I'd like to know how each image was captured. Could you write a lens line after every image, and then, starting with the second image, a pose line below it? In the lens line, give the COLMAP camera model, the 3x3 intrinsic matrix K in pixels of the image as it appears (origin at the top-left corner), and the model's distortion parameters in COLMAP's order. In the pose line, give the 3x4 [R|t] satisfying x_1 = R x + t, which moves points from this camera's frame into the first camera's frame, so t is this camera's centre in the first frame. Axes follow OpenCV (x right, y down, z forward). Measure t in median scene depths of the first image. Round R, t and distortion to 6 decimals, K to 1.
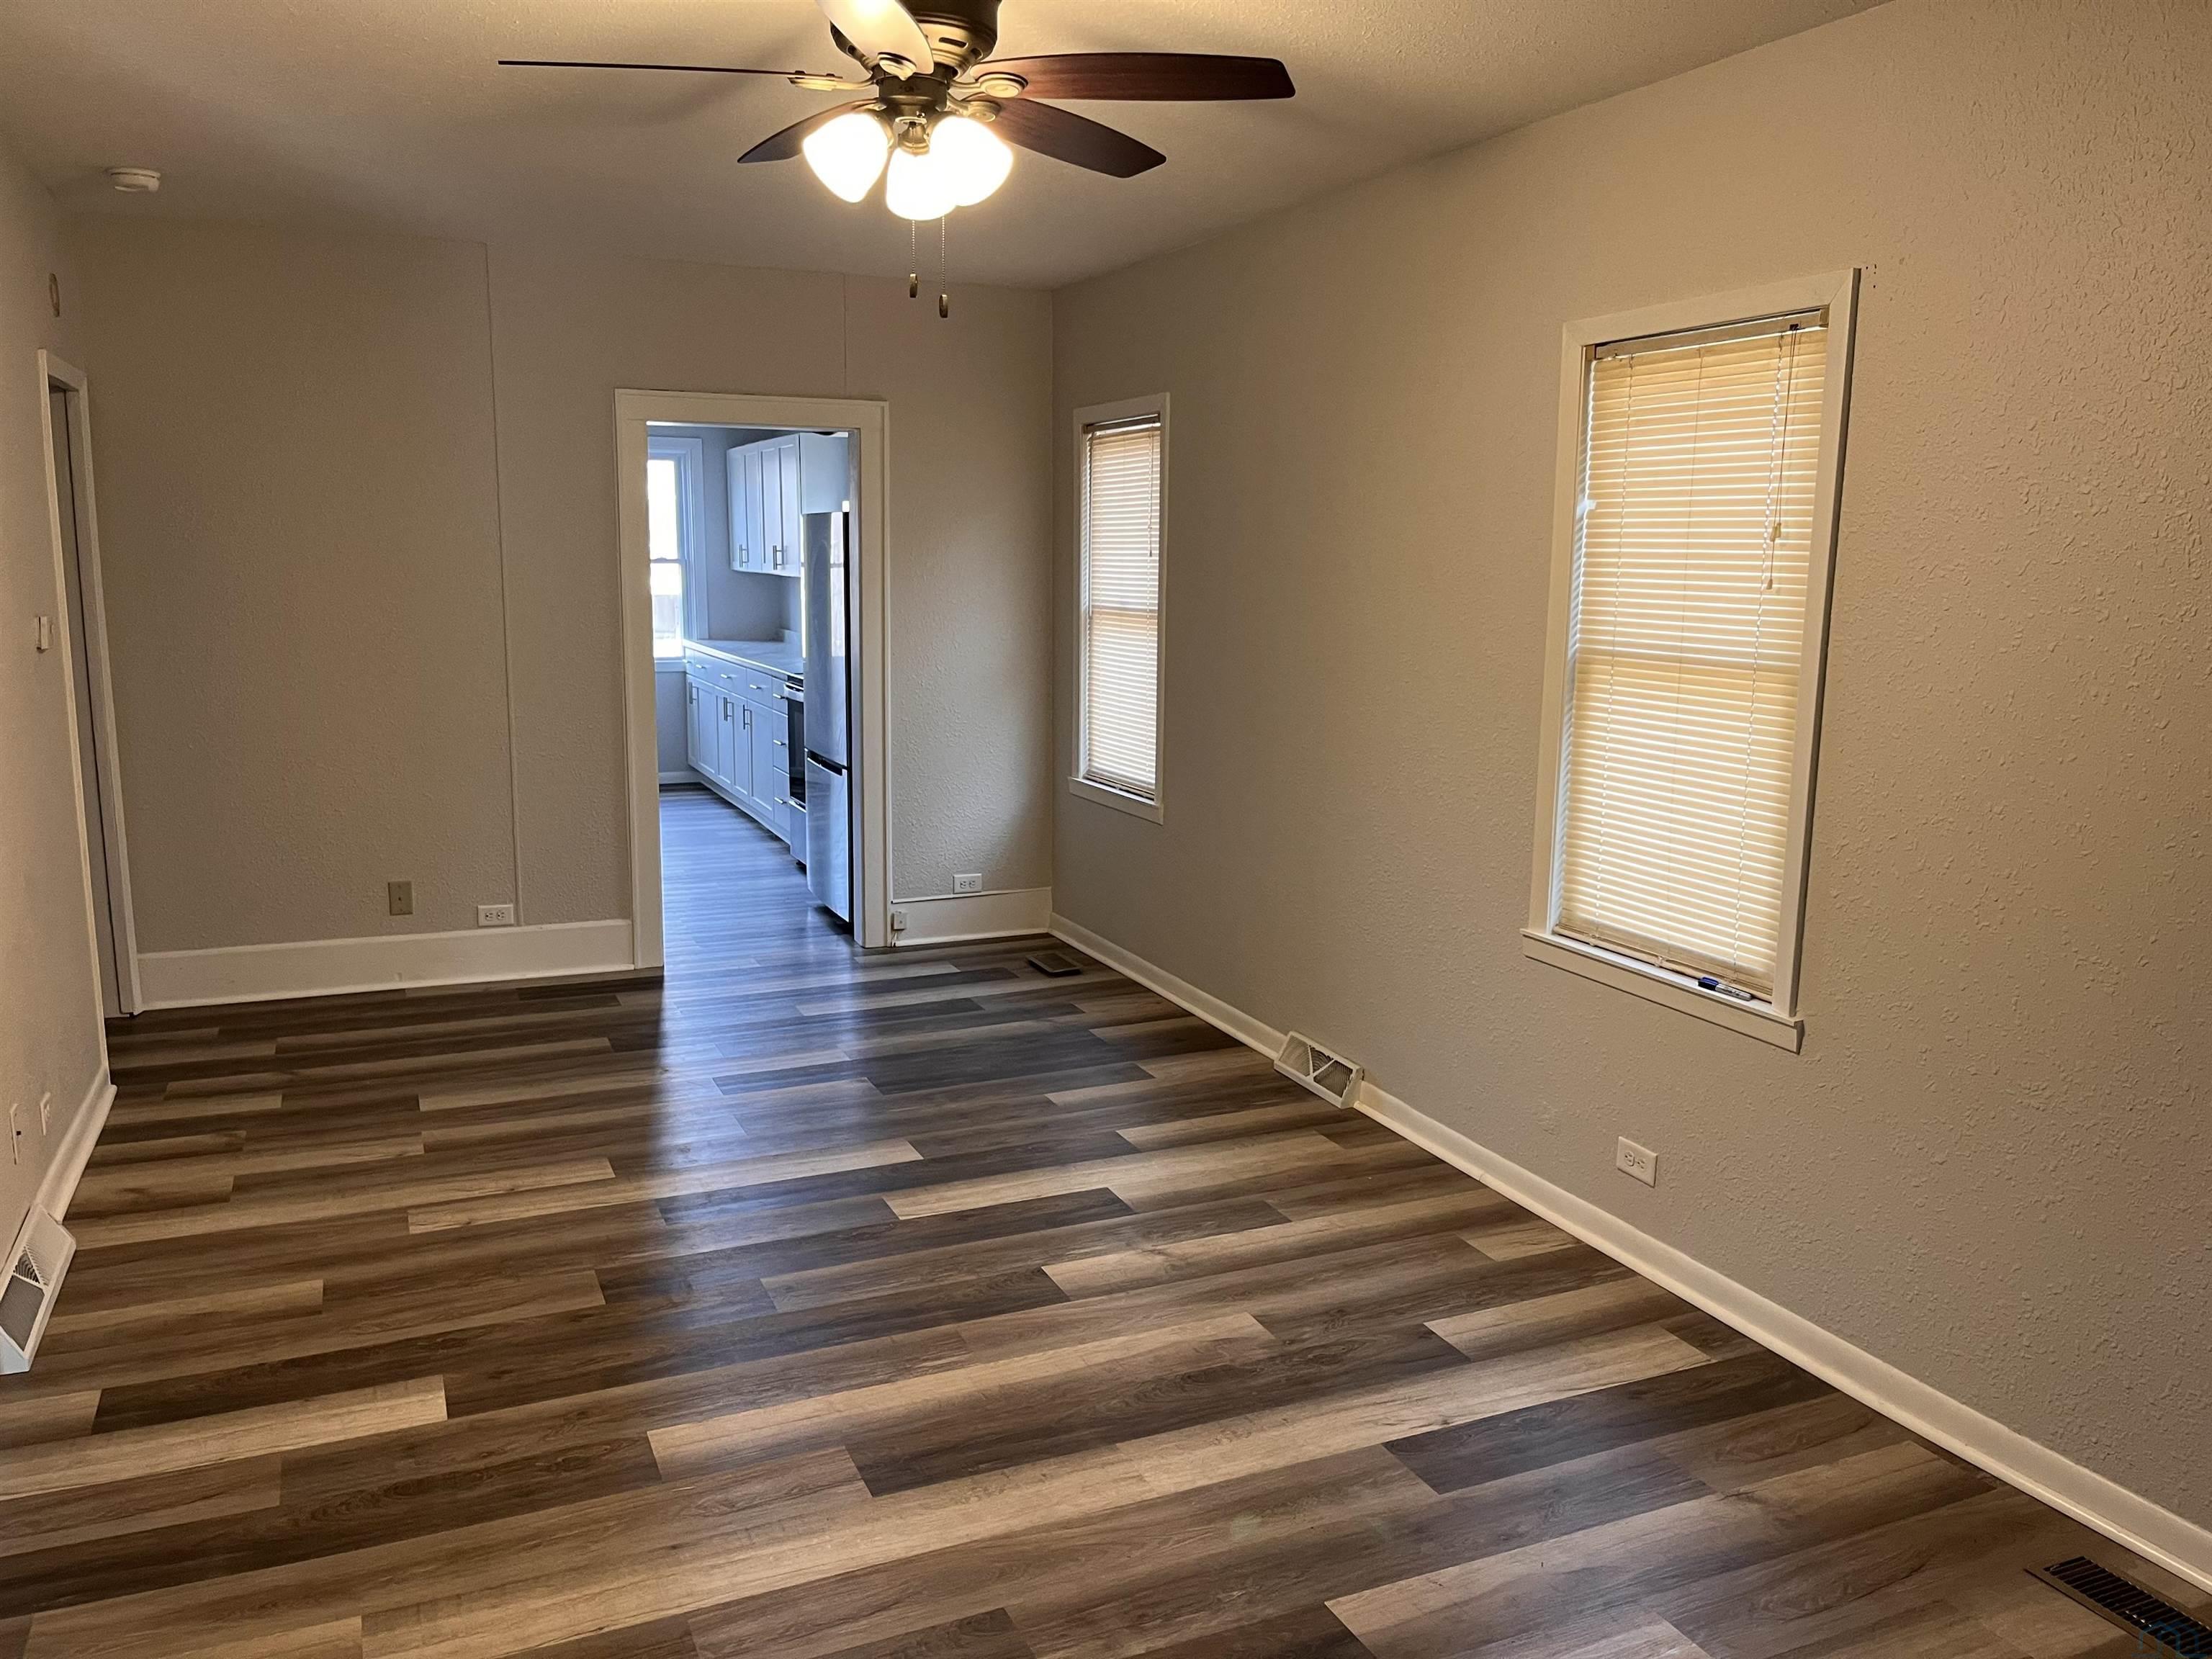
lens RADIAL K [[1684.7, 0, 1092.6], [0, 1684.7, 833.0], [0, 0, 1]] dist [0.073997, -0.106029]
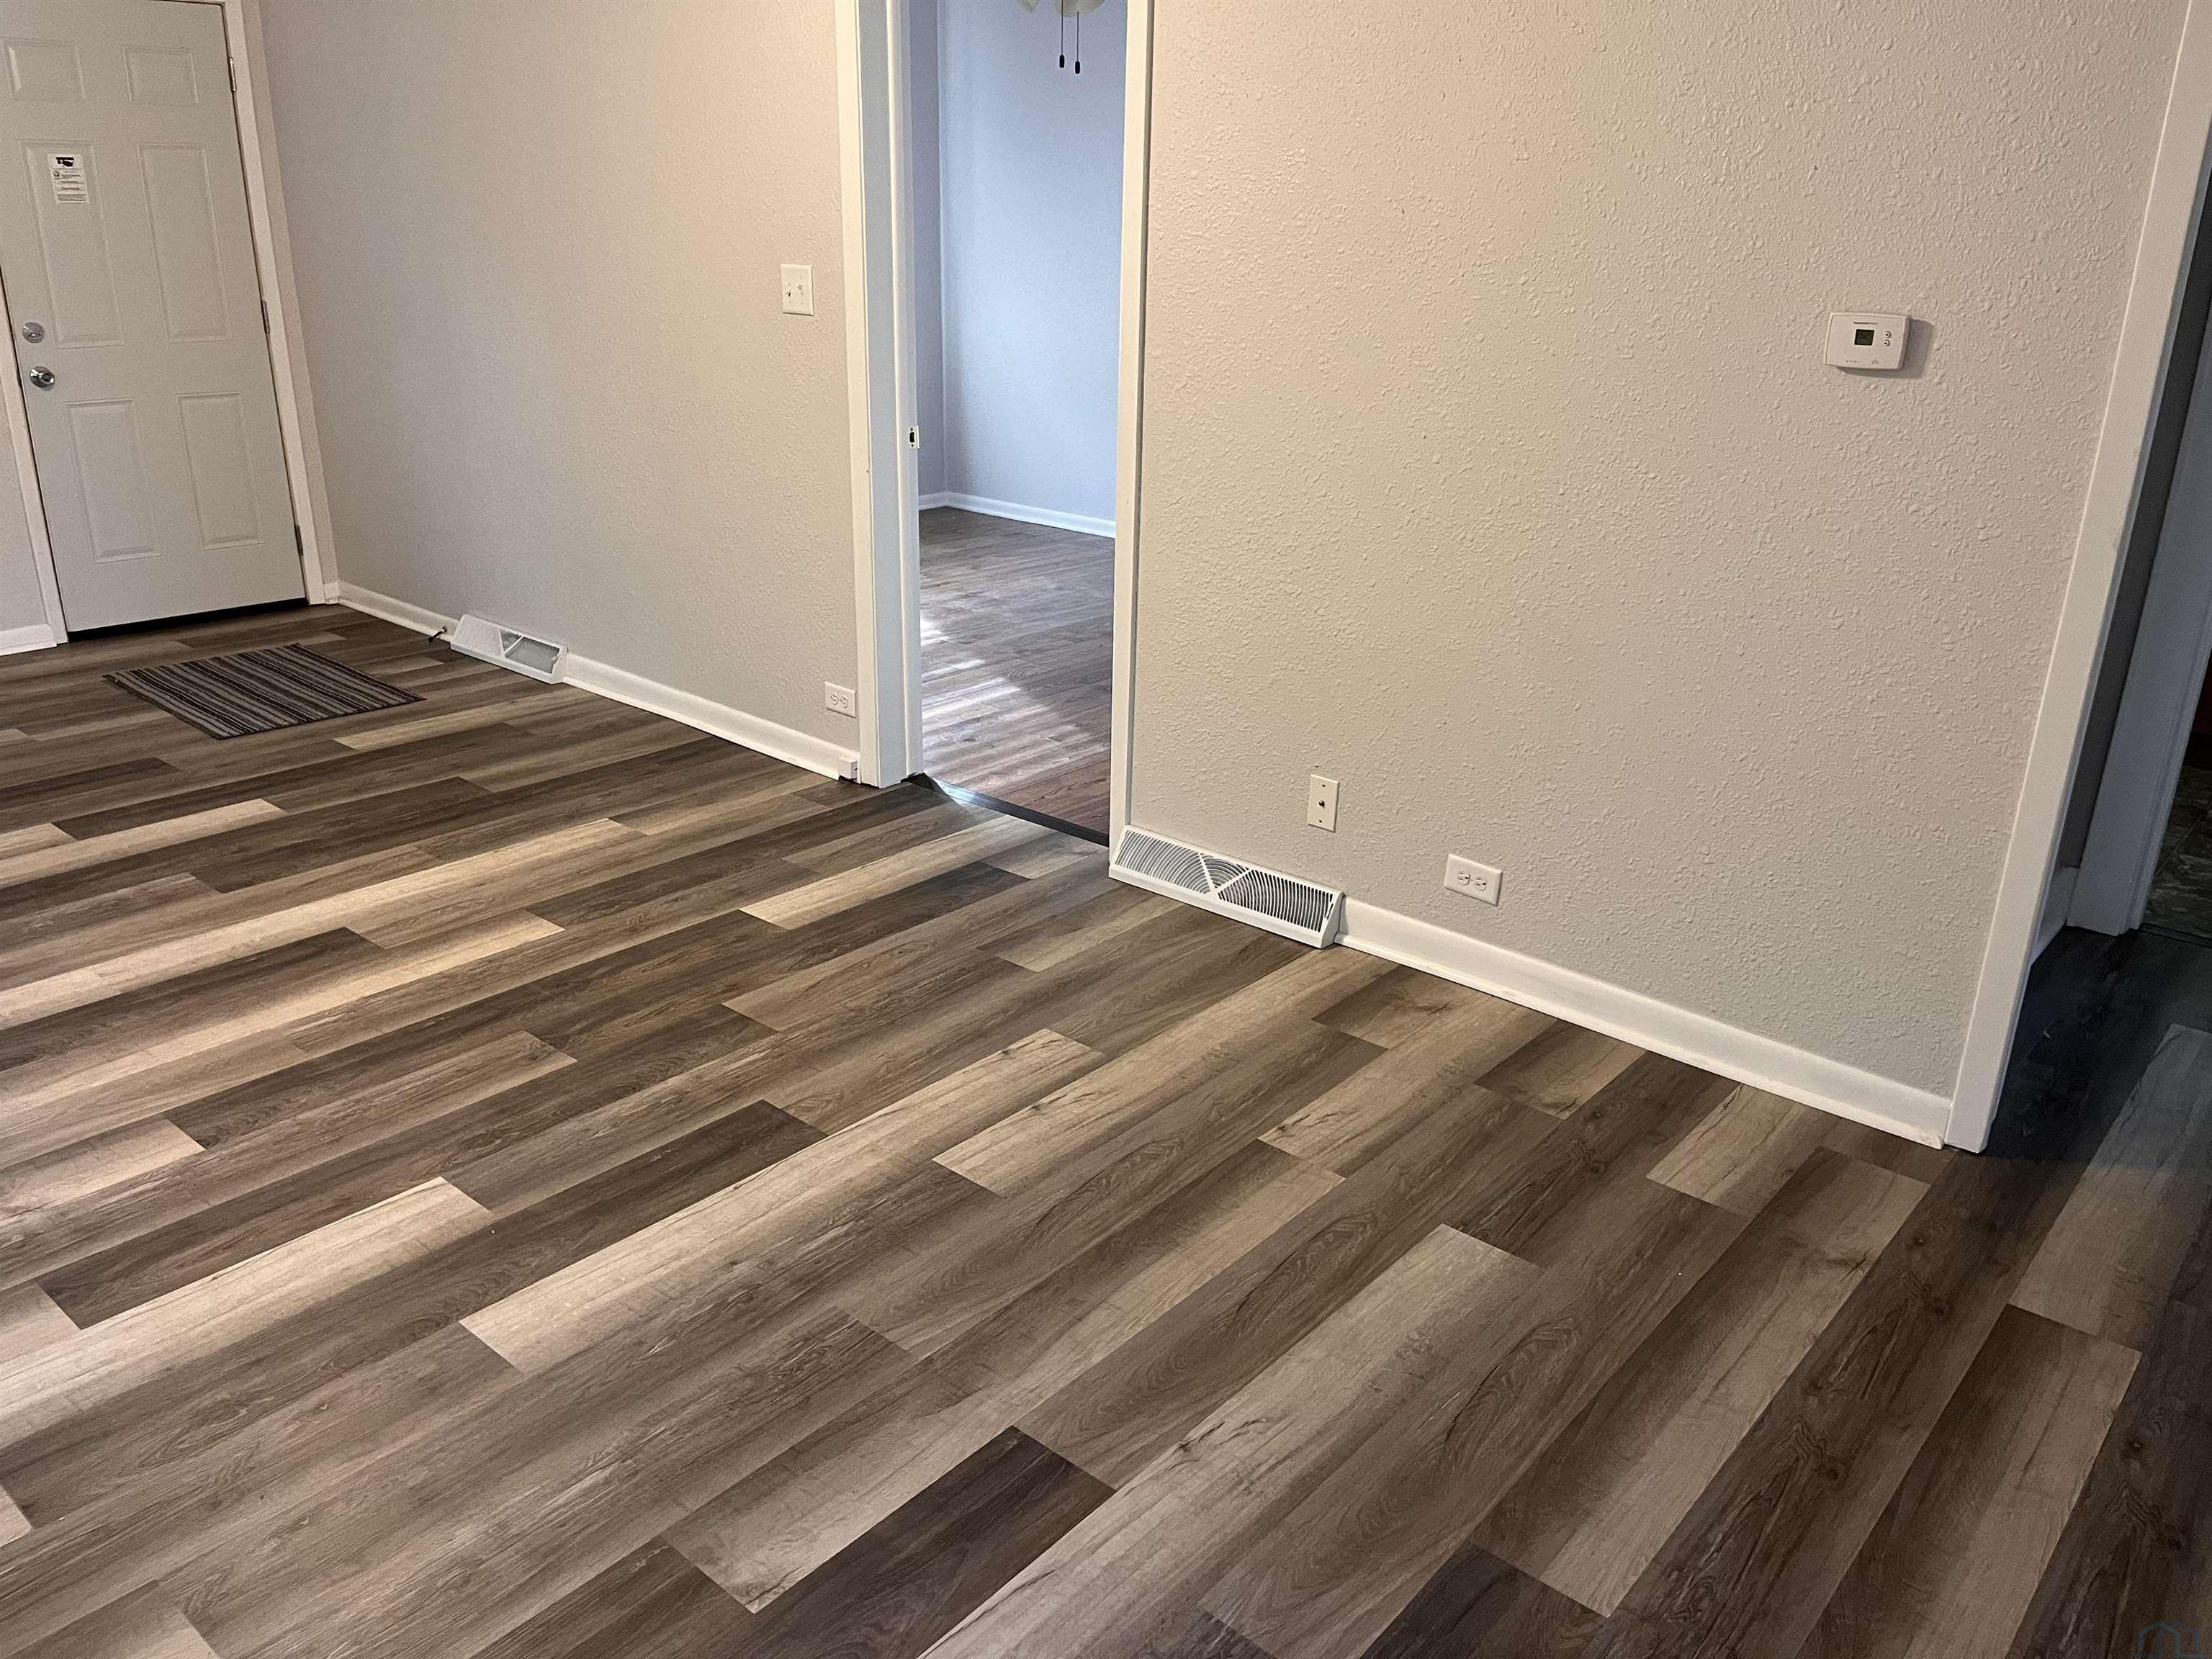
lens RADIAL K [[1684.7, 0, 1092.6], [0, 1684.7, 833.0], [0, 0, 1]] dist [0.073997, -0.106029]
pose [[-0.903170, 0.120013, -0.412166, -0.092975], [-0.102194, 0.872415, 0.477963, -0.272830], [0.416942, 0.473803, -0.775674, 1.731178]]
